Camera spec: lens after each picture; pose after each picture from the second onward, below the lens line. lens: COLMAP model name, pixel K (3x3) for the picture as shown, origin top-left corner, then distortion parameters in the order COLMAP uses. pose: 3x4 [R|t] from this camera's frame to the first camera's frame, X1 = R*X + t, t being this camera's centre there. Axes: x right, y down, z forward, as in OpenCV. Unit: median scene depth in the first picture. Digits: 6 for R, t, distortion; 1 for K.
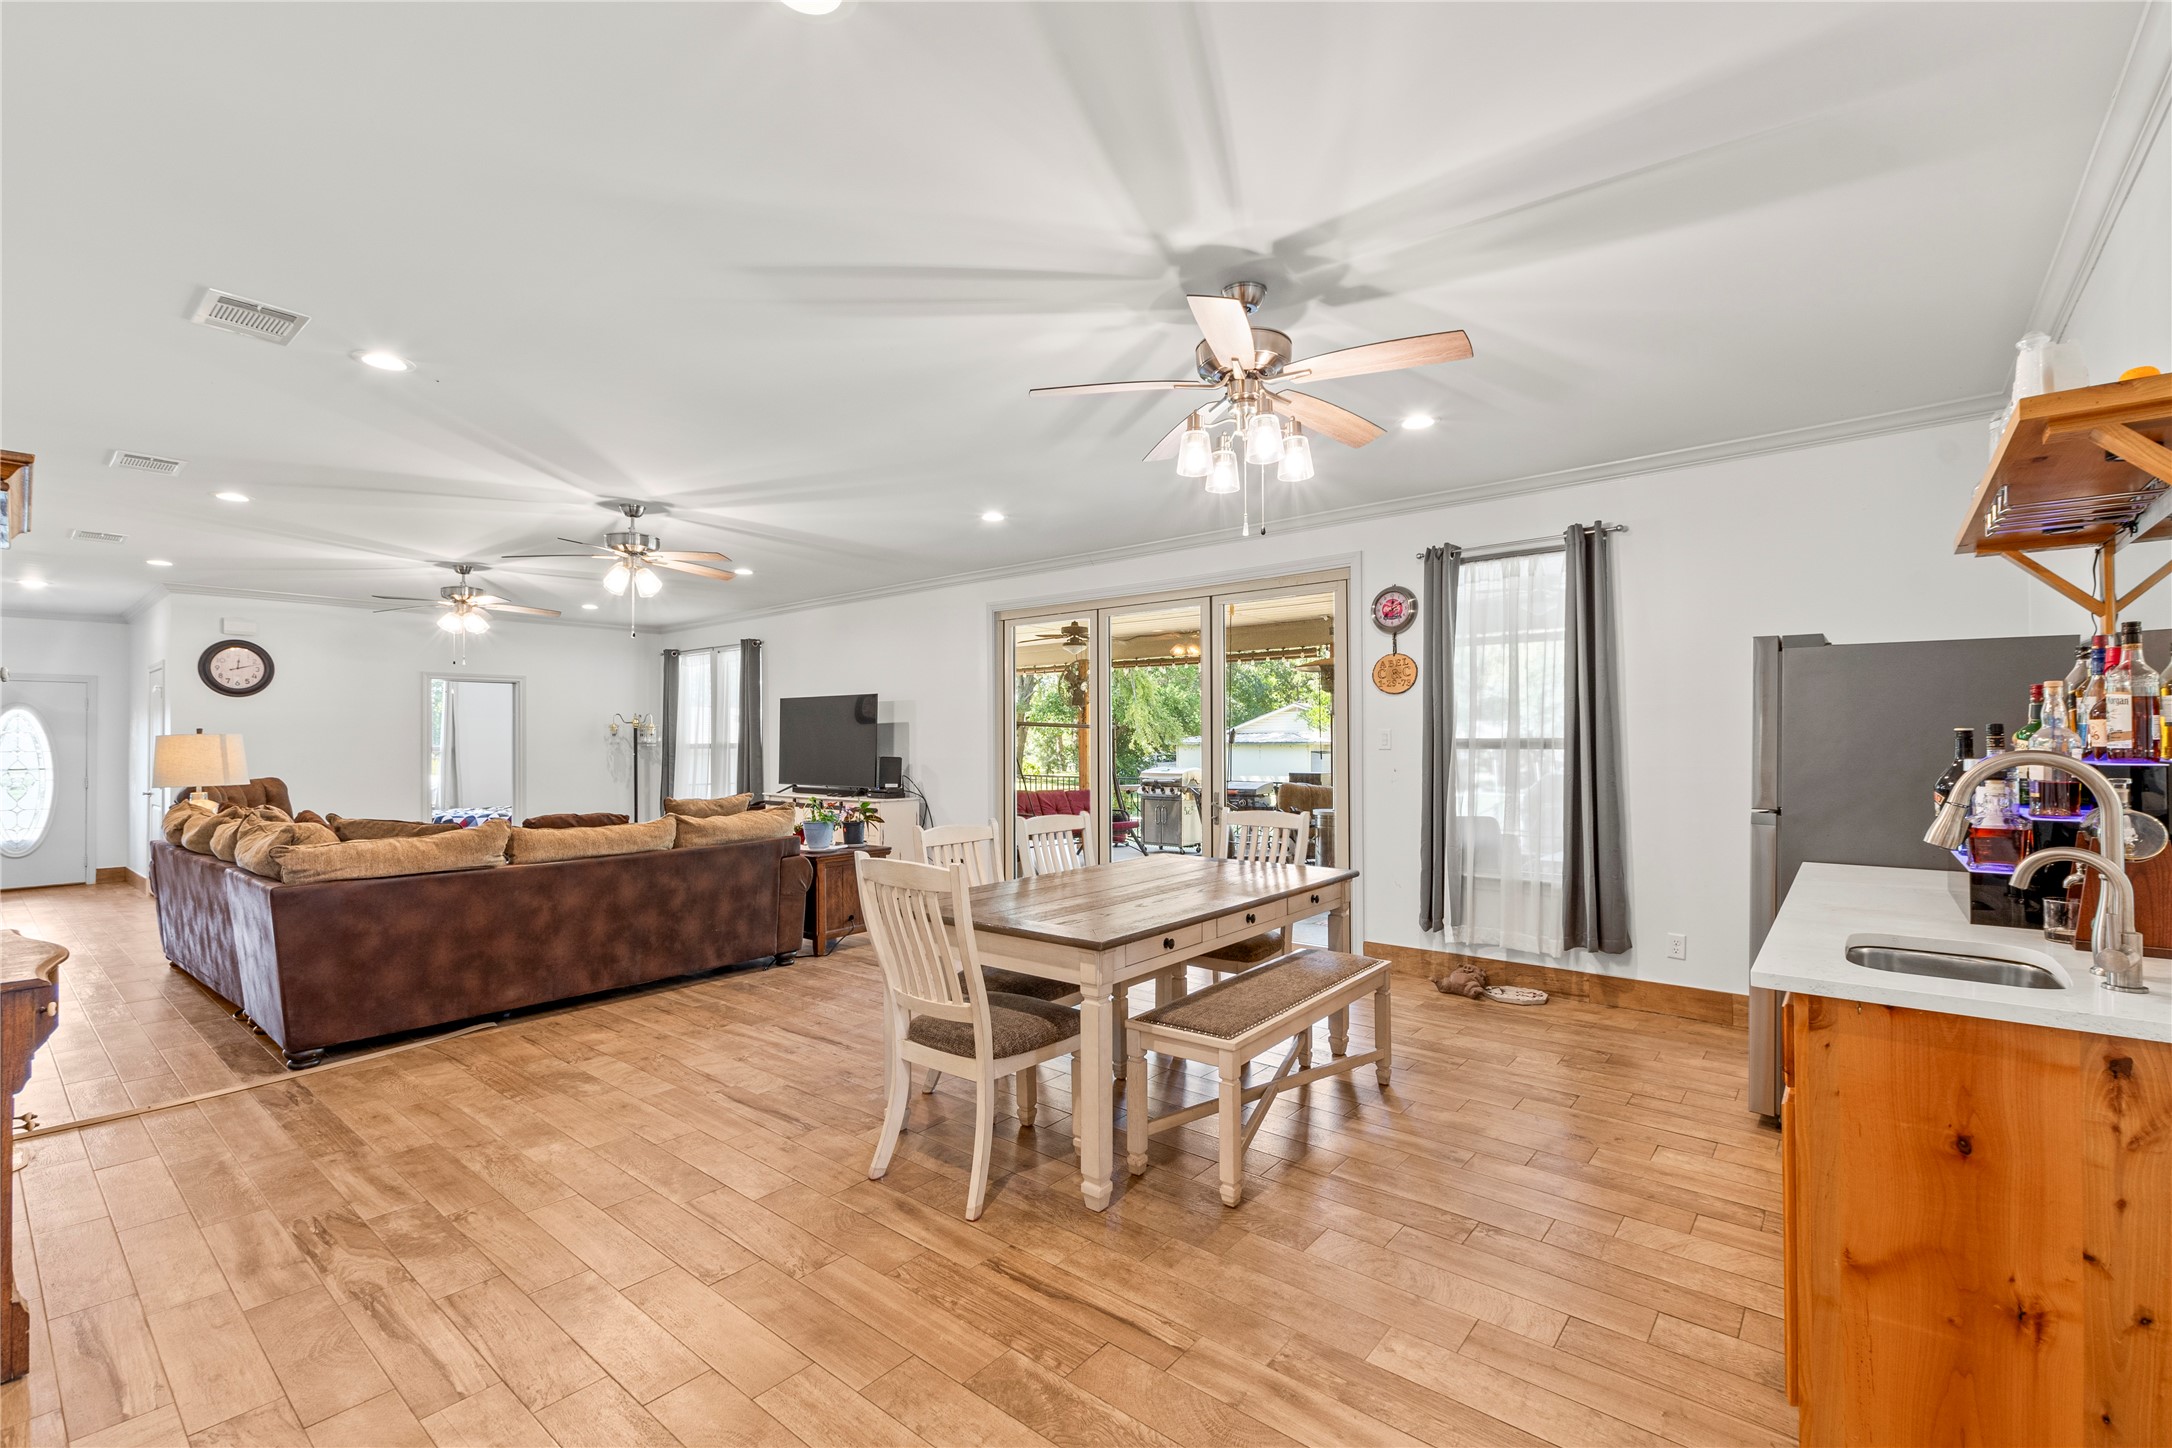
lens RADIAL K [[942.3, 0, 1095.8], [0, 942.3, 734.2], [0, 0, 1]] dist [0.004674, -0.002700]
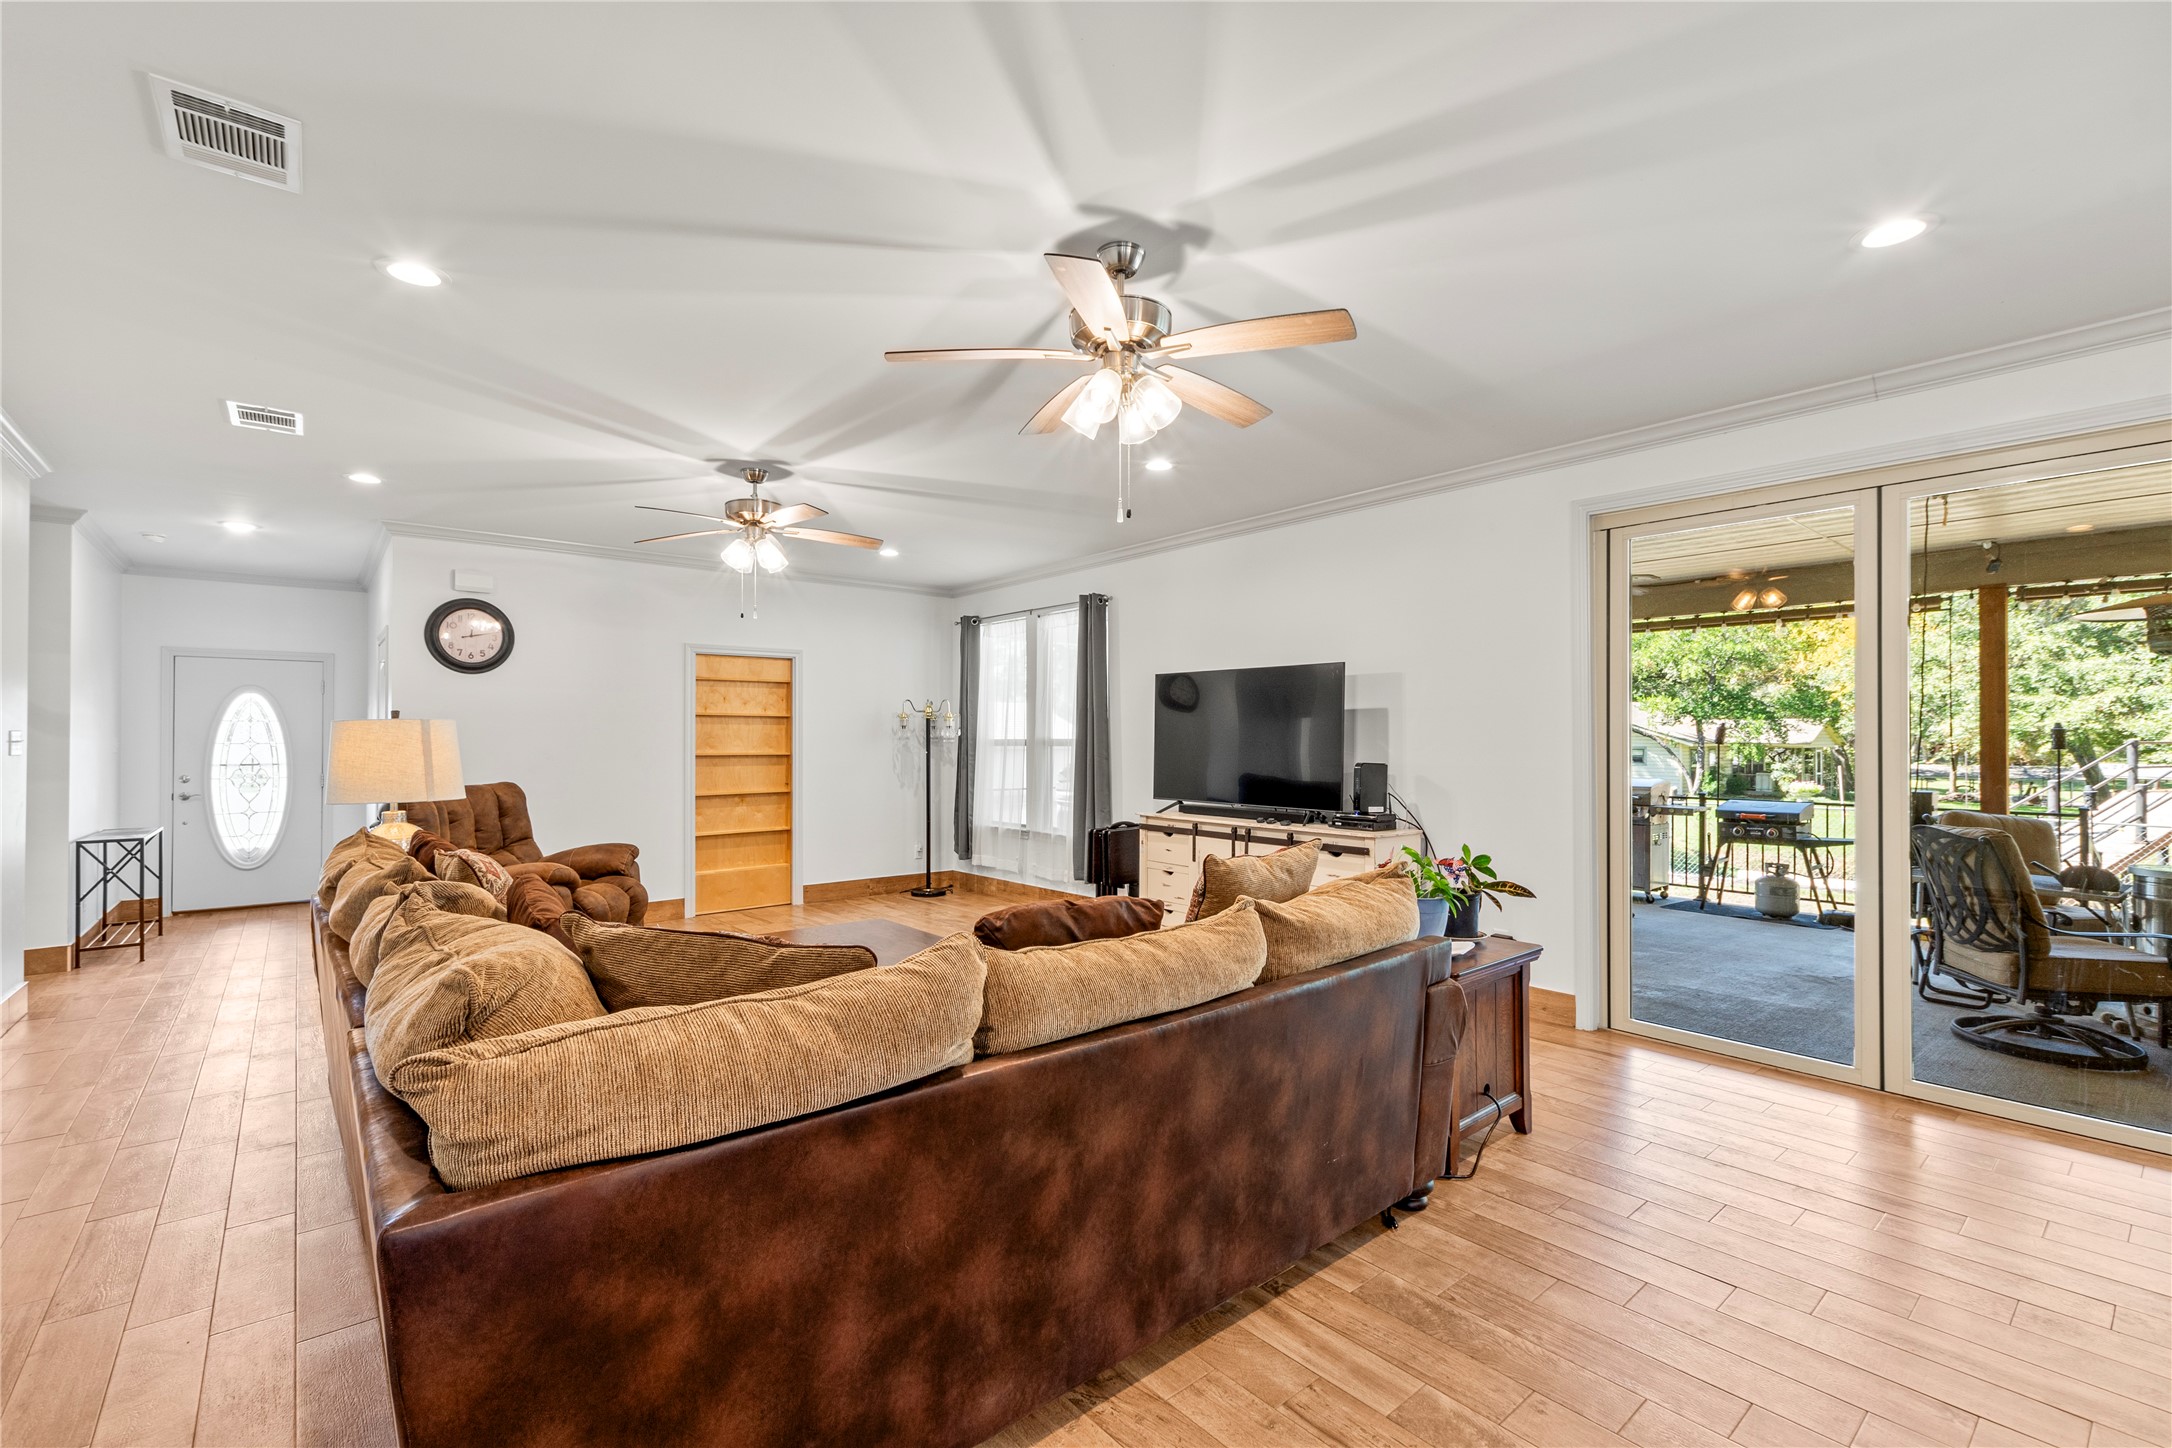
lens RADIAL K [[942.3, 0, 1085.7], [0, 942.3, 735.8], [0, 0, 1]] dist [0.004674, -0.002700]
pose [[0.981900, 0.006257, -0.189296, -0.435056], [-0.005397, 0.999973, 0.005061, 0.006071], [0.189323, -0.003948, 0.981907, 0.542315]]
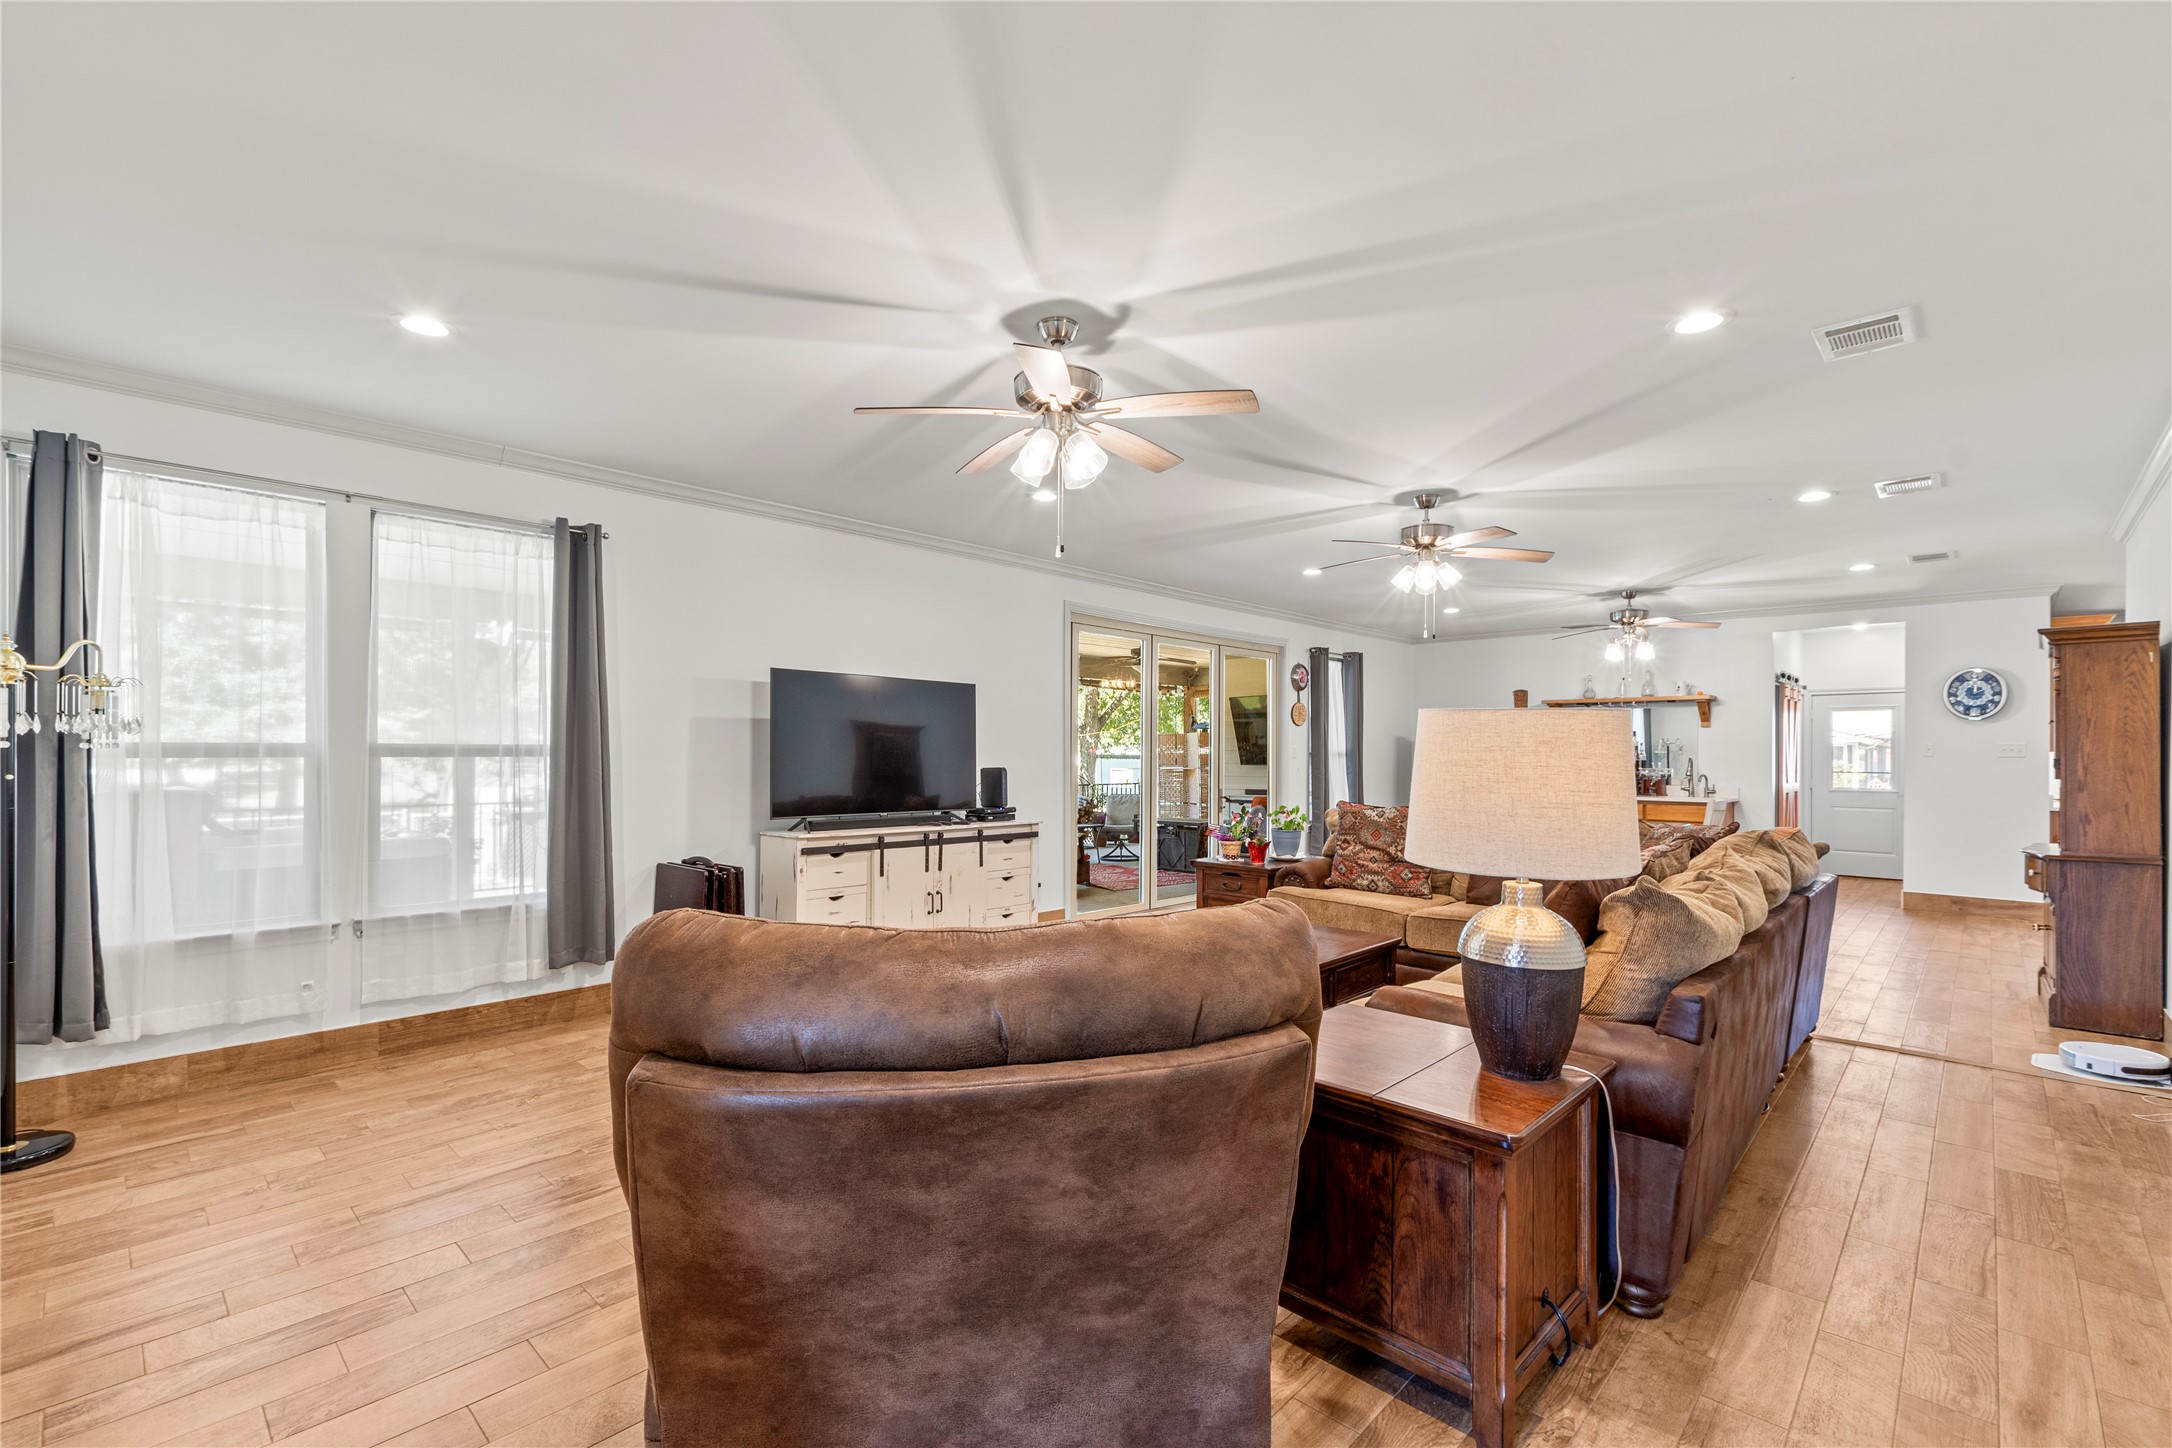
lens RADIAL K [[942.3, 0, 1083.4], [0, 942.3, 744.6], [0, 0, 1]] dist [0.004674, -0.002700]
pose [[0.076069, 0.014478, 0.996997, -1.526467], [-0.013086, 0.999823, -0.013521, 0.022677], [-0.997017, -0.012018, 0.076245, 1.334214]]
